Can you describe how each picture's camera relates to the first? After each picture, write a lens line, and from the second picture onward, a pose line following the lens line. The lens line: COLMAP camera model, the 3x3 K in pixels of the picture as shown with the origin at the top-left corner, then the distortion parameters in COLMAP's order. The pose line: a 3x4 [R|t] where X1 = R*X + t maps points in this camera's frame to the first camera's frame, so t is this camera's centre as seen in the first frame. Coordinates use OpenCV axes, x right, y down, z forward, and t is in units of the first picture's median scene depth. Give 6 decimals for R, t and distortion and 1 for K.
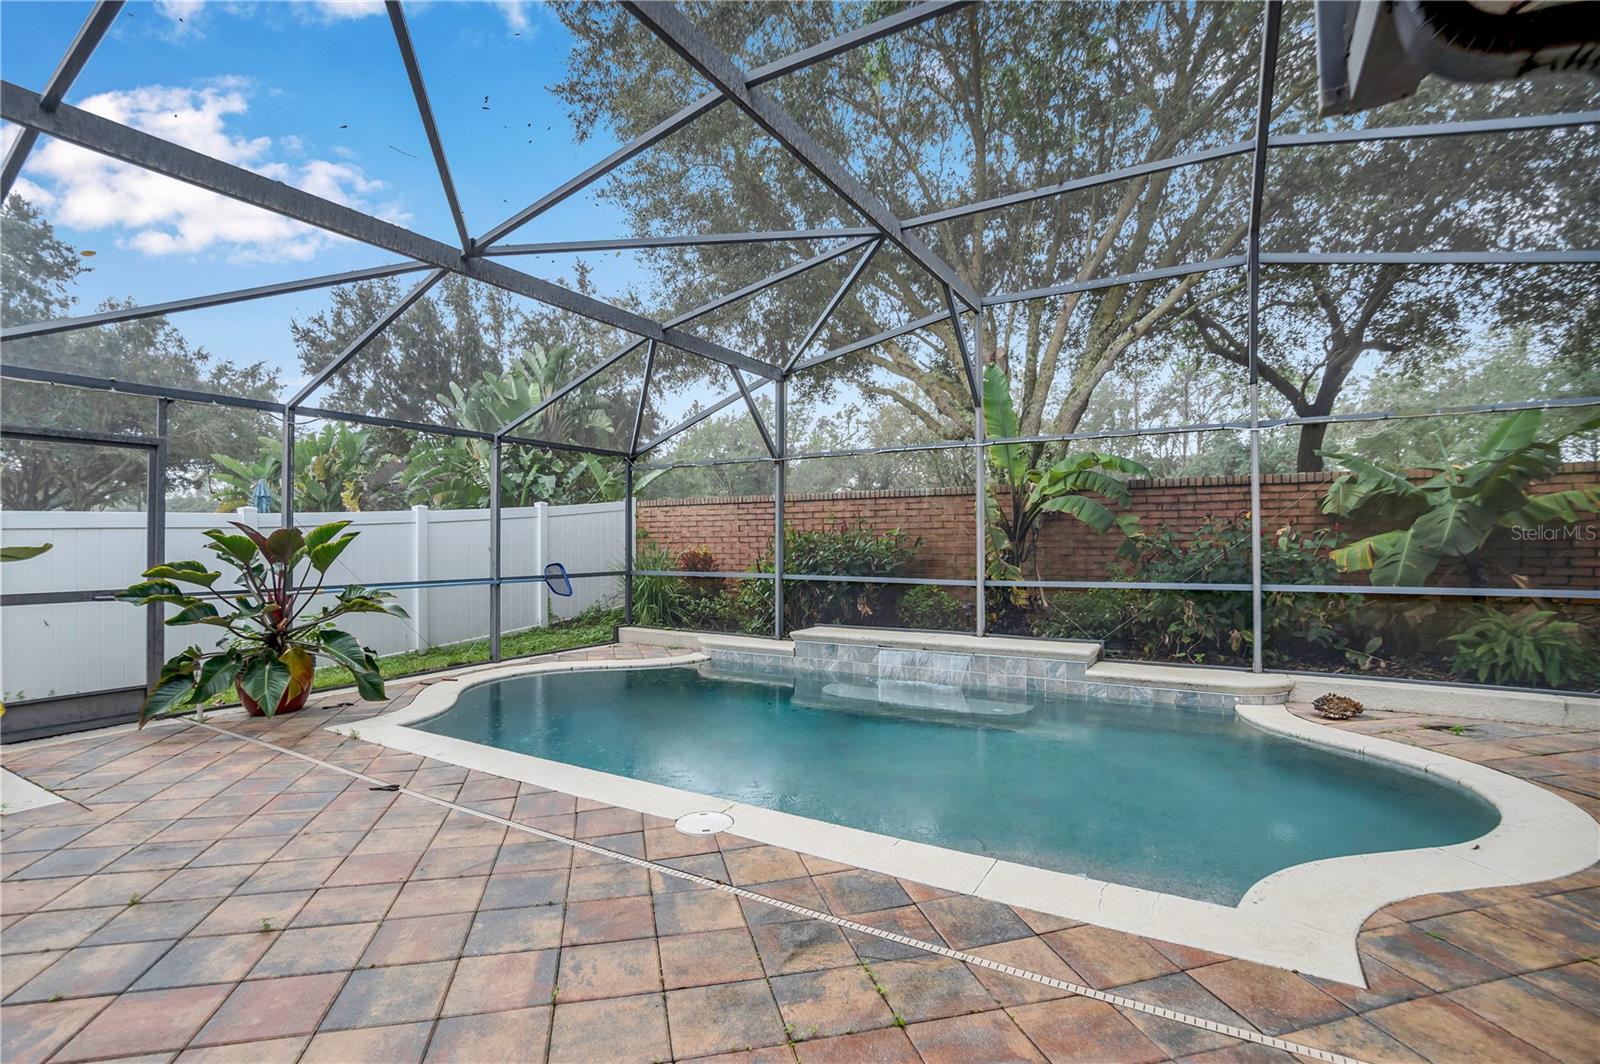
lens RADIAL K [[734.6, 0, 817.4], [0, 734.6, 528.6], [0, 0, 1]] dist [-0.029448, 0.002573]
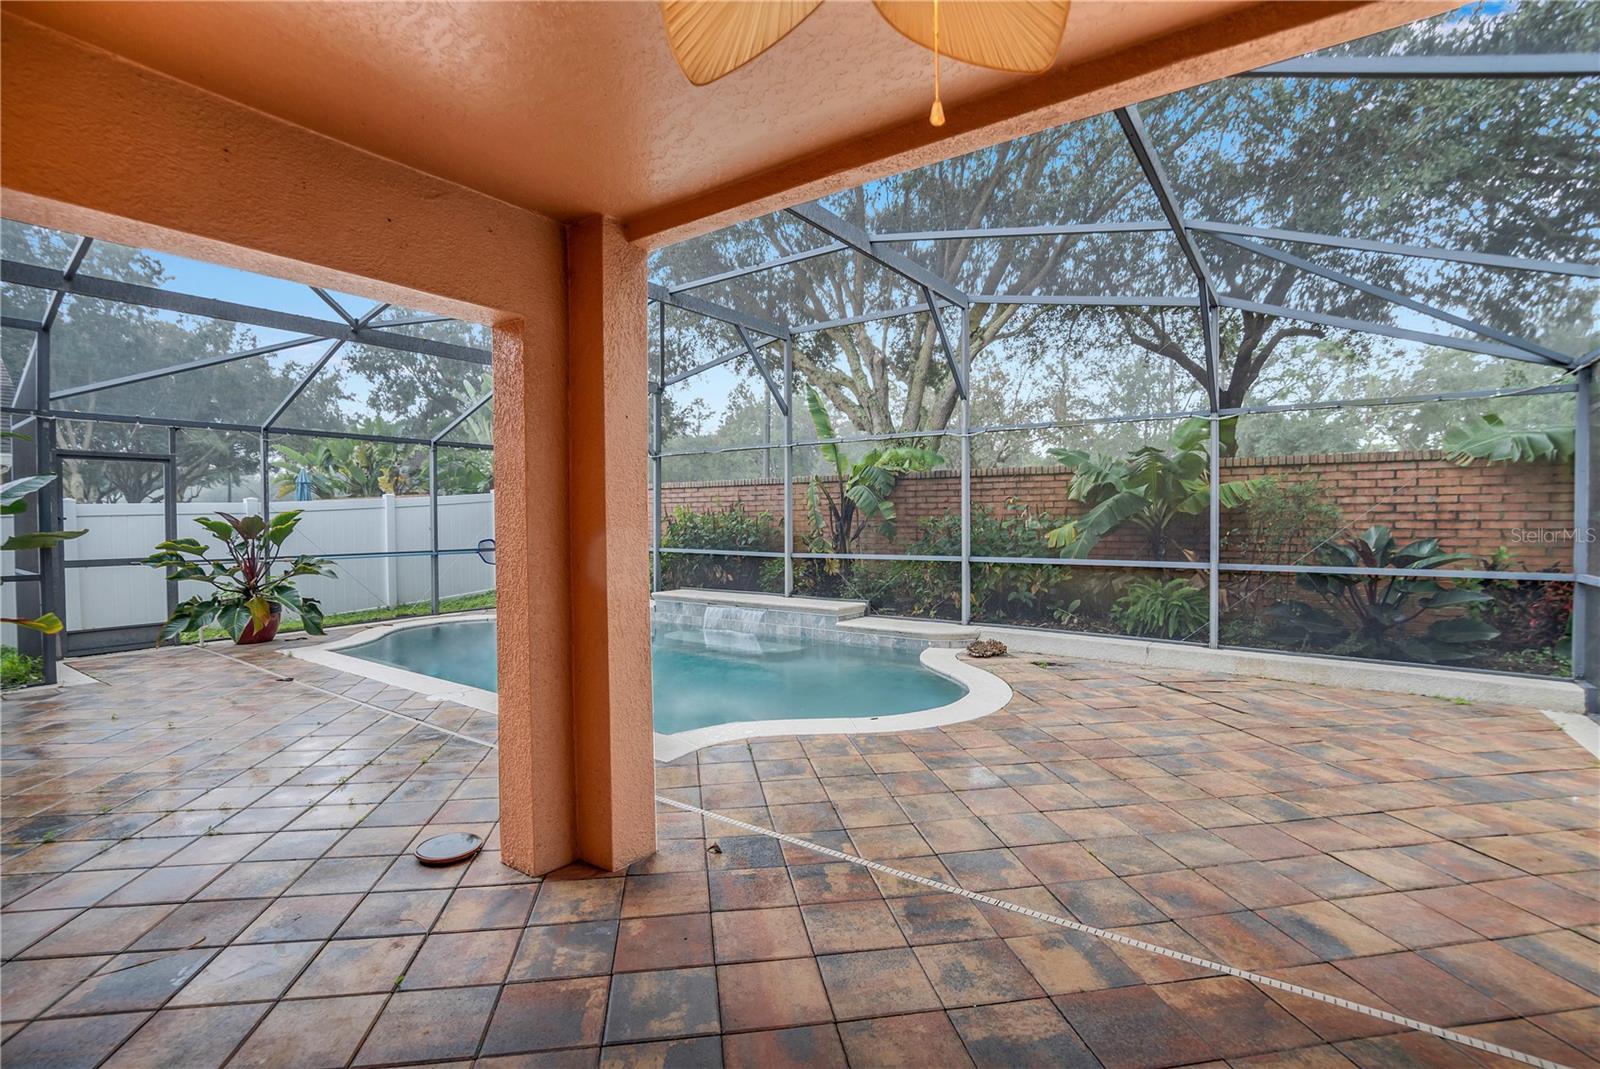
lens RADIAL K [[734.6, 0, 820.7], [0, 734.6, 528.4], [0, 0, 1]] dist [-0.029448, 0.002573]
pose [[0.996651, -0.000756, -0.081770, 0.457532], [0.003580, 0.999402, 0.034403, -0.018630], [0.081695, -0.034580, 0.996057, -0.311294]]
